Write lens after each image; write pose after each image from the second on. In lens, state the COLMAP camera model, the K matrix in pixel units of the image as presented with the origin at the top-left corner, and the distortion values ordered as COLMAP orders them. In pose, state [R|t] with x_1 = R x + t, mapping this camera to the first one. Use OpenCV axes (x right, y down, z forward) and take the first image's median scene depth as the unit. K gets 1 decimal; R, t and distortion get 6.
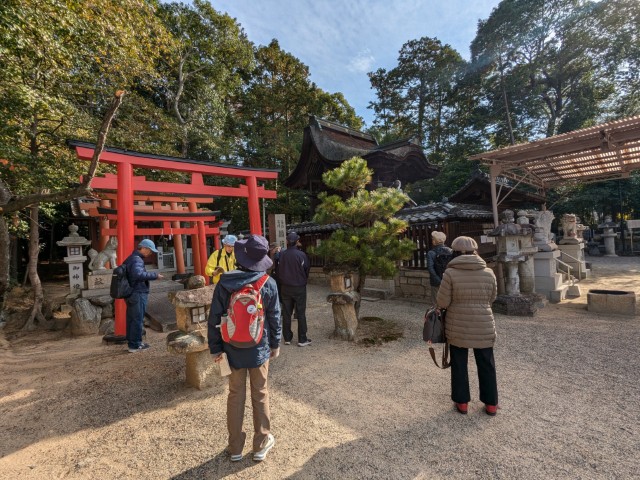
lens RADIAL K [[354.6, 0, 320.0], [0, 354.6, 240.0], [0, 0, 1]] dist [-0.006642, 0.000035]
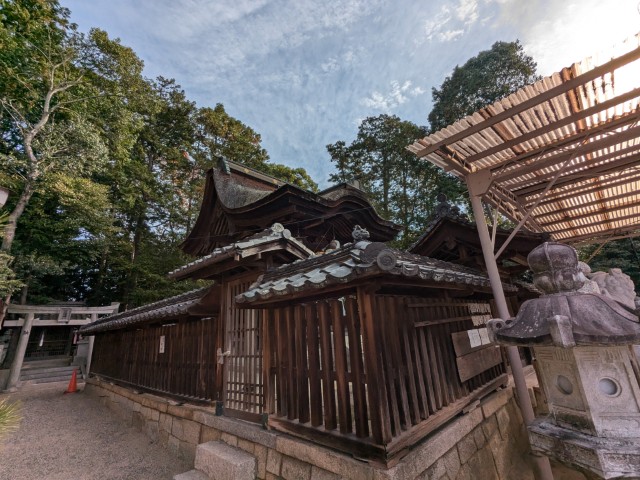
lens RADIAL K [[309.0, 0, 320.0], [0, 309.0, 240.0], [0, 0, 1]] dist [-0.000838, 0.000008]
pose [[0.999941, -0.000107, 0.010839, 0.108156], [0.002797, 0.968637, -0.248466, -0.011020], [-0.010472, 0.248482, 0.968580, 0.245481]]
